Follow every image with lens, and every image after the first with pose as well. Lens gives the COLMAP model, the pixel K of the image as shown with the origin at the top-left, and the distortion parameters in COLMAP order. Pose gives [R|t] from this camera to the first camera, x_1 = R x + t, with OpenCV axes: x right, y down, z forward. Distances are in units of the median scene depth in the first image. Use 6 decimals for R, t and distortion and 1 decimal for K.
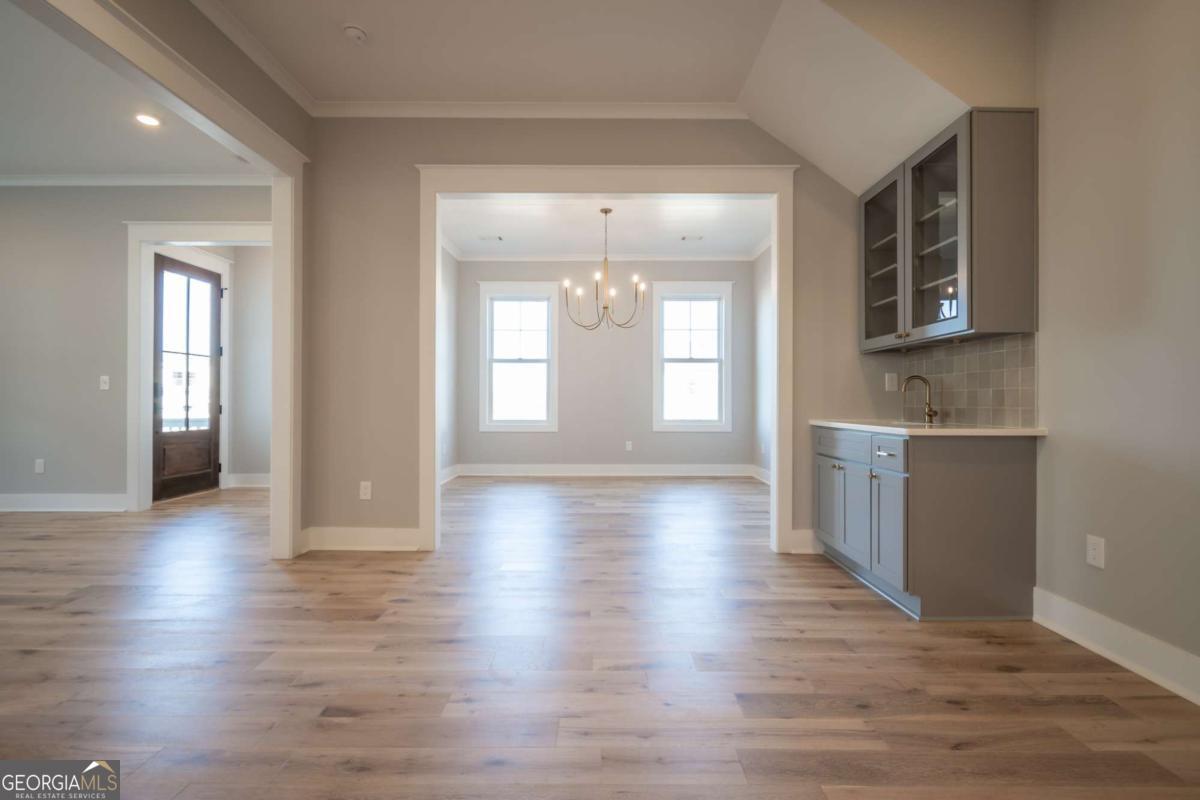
lens RADIAL K [[532.7, 0, 605.4], [0, 532.7, 400.5], [0, 0, 1]] dist [0.012527, -0.006676]
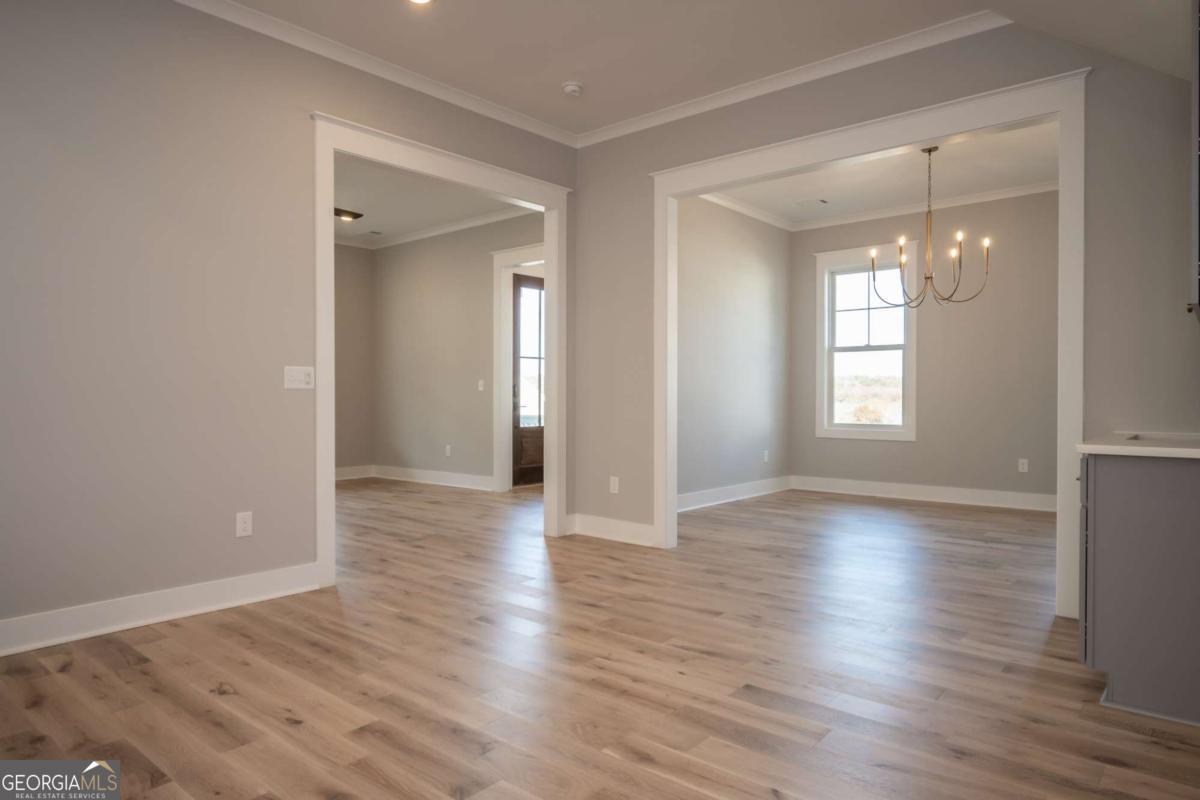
lens RADIAL K [[735.1, 0, 600.0], [0, 735.1, 400.0], [0, 0, 1]] dist [0.002297, -0.000381]
pose [[0.763073, 0.001792, -0.646310, 0.301796], [0.002341, 0.999982, 0.005537, -0.007118], [0.646308, -0.005738, 0.763055, -0.092713]]
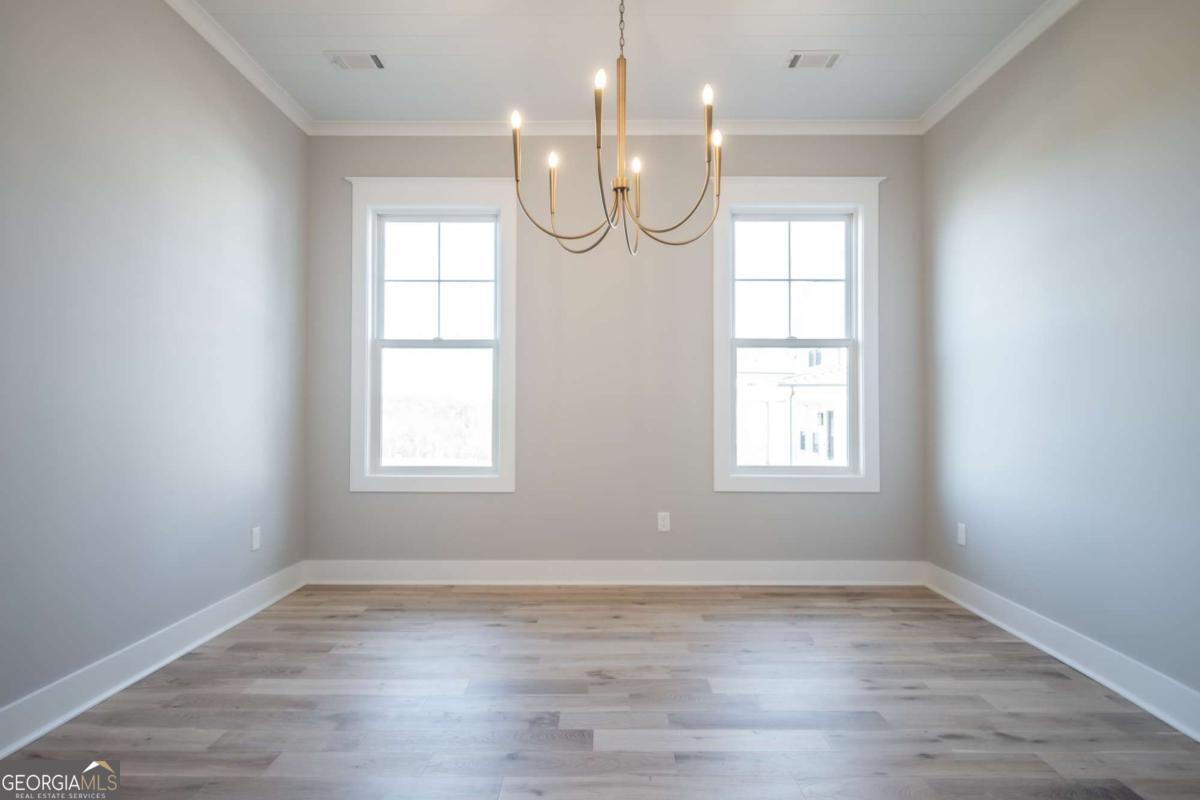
lens RADIAL K [[630.2, 0, 602.6], [0, 630.2, 413.3], [0, 0, 1]] dist [-0.003933, -0.000421]
pose [[0.999992, 0.000750, -0.004000, -0.011138], [-0.000778, 0.999976, -0.006921, -0.009933], [0.003995, 0.006925, 0.999968, 0.552069]]
